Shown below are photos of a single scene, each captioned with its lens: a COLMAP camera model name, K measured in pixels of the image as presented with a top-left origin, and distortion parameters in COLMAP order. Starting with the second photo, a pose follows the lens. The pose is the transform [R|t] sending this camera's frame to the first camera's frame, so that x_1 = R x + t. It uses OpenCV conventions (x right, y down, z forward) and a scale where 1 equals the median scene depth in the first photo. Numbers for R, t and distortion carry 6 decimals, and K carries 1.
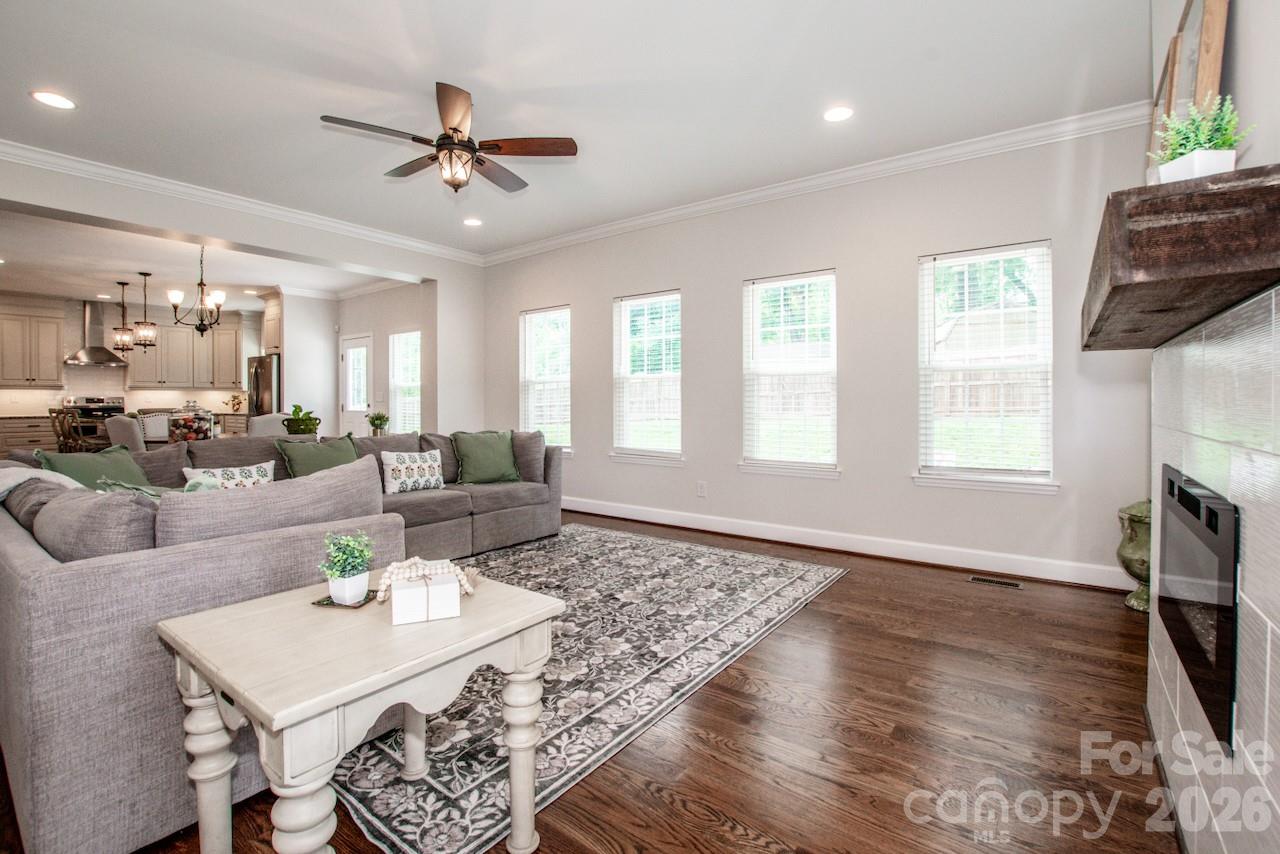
lens RADIAL K [[569.0, 0, 636.8], [0, 569.0, 404.4], [0, 0, 1]] dist [-0.035730, 0.006259]
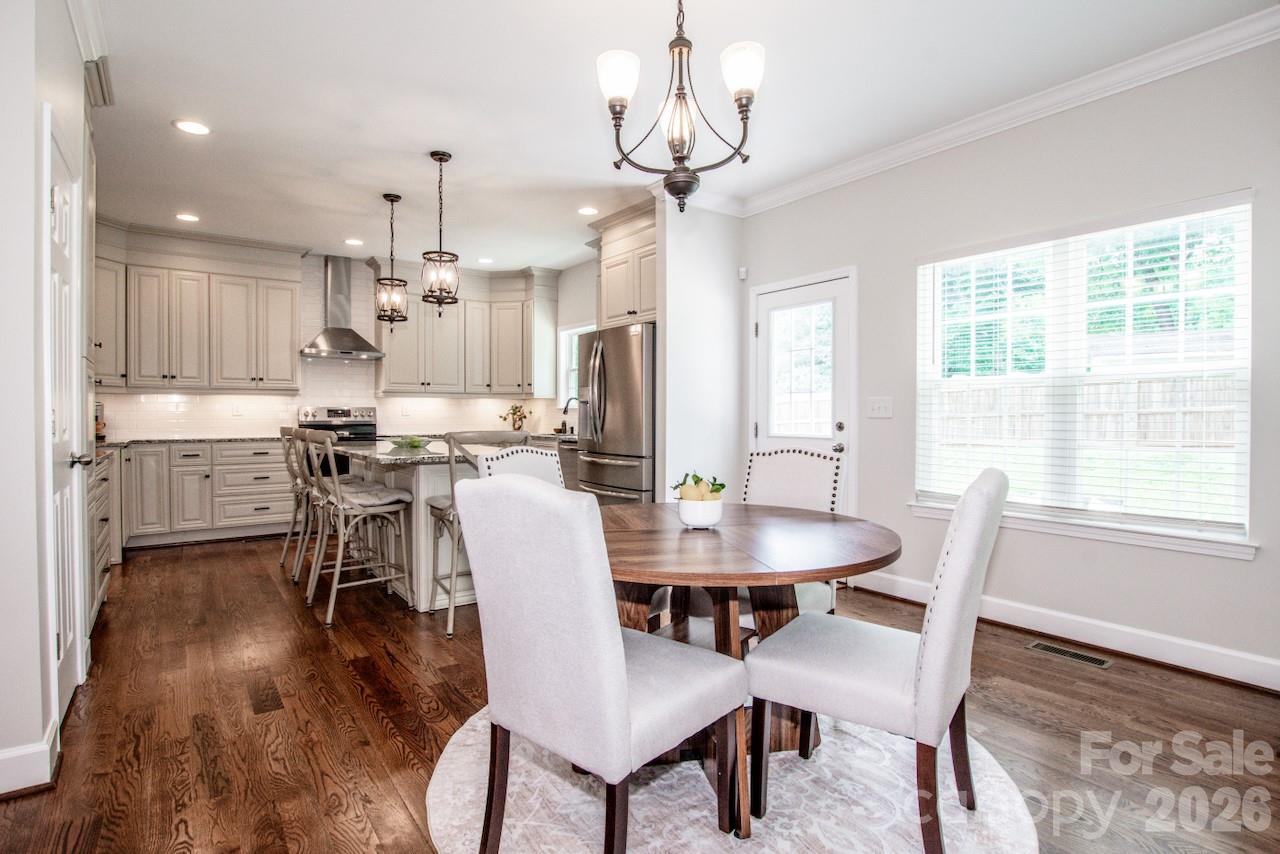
lens RADIAL K [[626.3, 0, 627.4], [0, 626.3, 421.4], [0, 0, 1]] dist [-0.023277, 0.001263]
pose [[0.952049, 0.007357, -0.305856, -0.459788], [-0.005779, 0.999965, 0.006066, -0.003311], [0.305890, -0.004008, 0.952058, 0.431697]]
